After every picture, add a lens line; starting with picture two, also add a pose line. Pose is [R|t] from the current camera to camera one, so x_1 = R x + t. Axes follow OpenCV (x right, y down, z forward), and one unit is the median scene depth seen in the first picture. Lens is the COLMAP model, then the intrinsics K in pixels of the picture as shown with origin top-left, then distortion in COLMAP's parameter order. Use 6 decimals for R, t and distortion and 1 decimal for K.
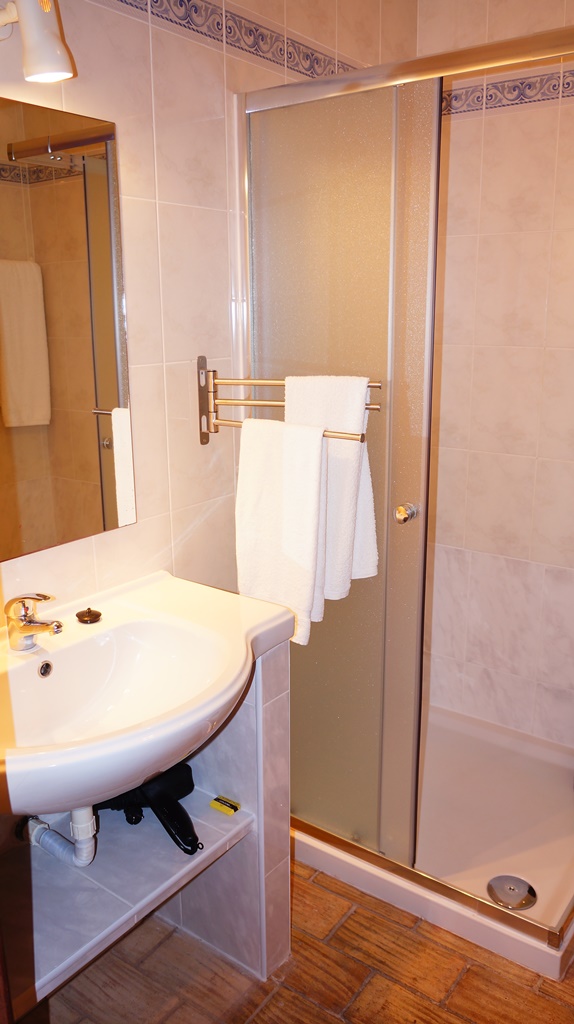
lens RADIAL K [[794.4, 0, 287.0], [0, 794.4, 512.0], [0, 0, 1]] dist [-0.020104, -0.004414]
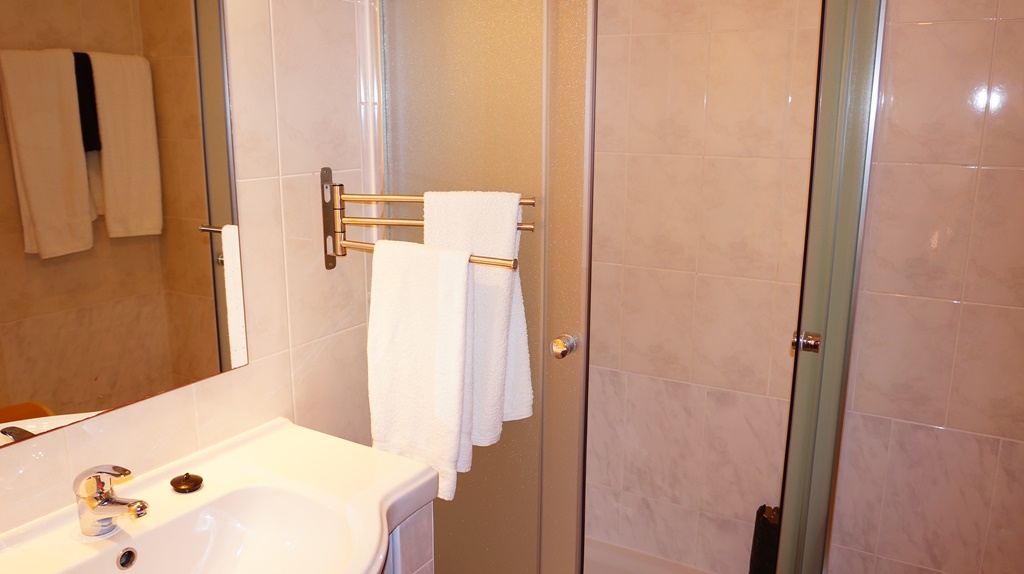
lens RADIAL K [[789.1, 0, 508.5], [0, 789.1, 271.8], [0, 0, 1]] dist [-0.000601, -0.005211]
pose [[0.994330, -0.011863, 0.105673, -0.002442], [0.016721, 0.998838, -0.045210, -0.041126], [-0.105014, 0.046721, 0.993373, 0.133408]]
